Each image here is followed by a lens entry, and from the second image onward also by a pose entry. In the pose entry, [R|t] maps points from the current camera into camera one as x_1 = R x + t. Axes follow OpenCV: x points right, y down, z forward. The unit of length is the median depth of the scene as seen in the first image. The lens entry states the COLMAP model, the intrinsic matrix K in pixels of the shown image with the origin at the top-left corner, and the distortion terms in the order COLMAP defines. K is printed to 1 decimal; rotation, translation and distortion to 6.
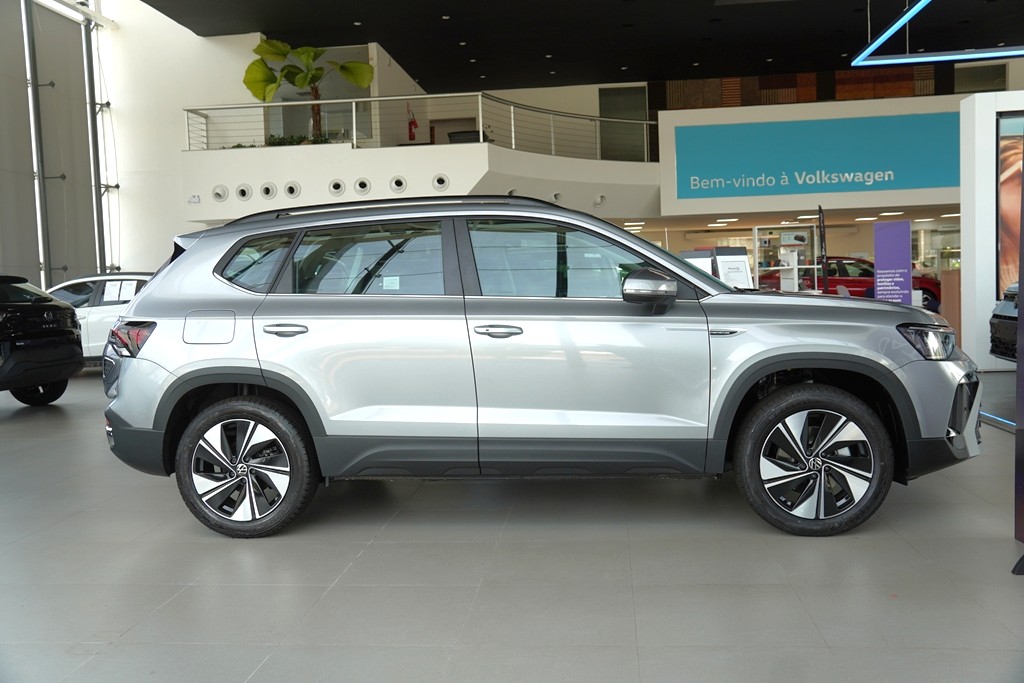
lens RADIAL K [[952.4, 0, 512.0], [0, 952.4, 341.5], [0, 0, 1]] dist [-0.017295, 0.016310]
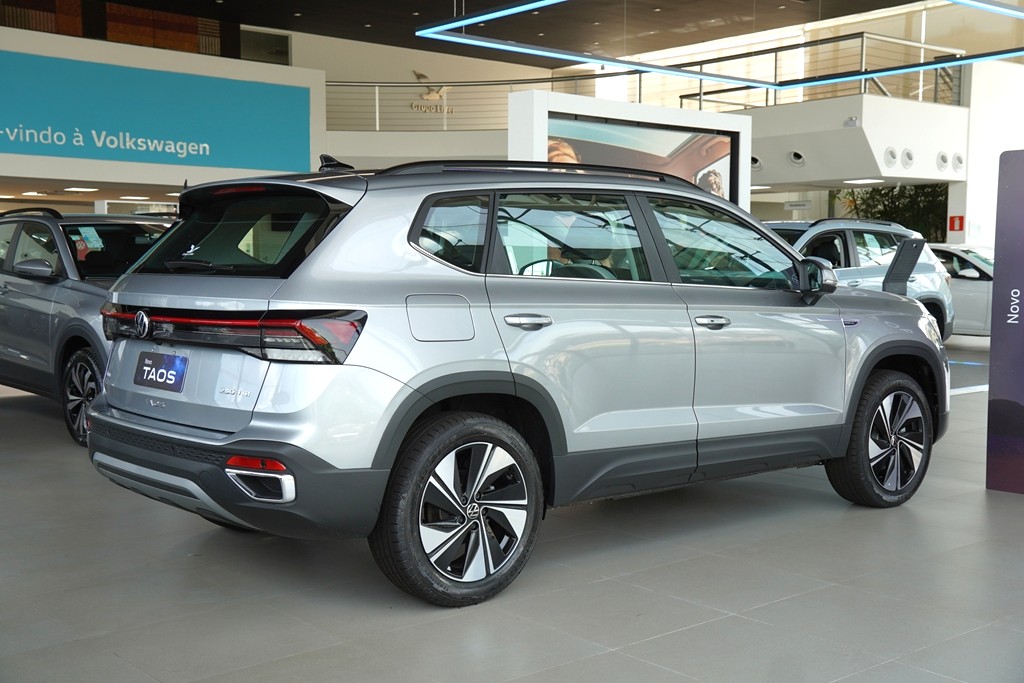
lens RADIAL K [[1254.2, 0, 512.0], [0, 1254.2, 341.5], [0, 0, 1]] dist [0.112978, 0.068933]
pose [[0.648349, -0.011782, 0.761252, -1.001606], [0.022752, 0.999734, -0.003904, 0.007652], [-0.761003, 0.019851, 0.648444, 0.340049]]
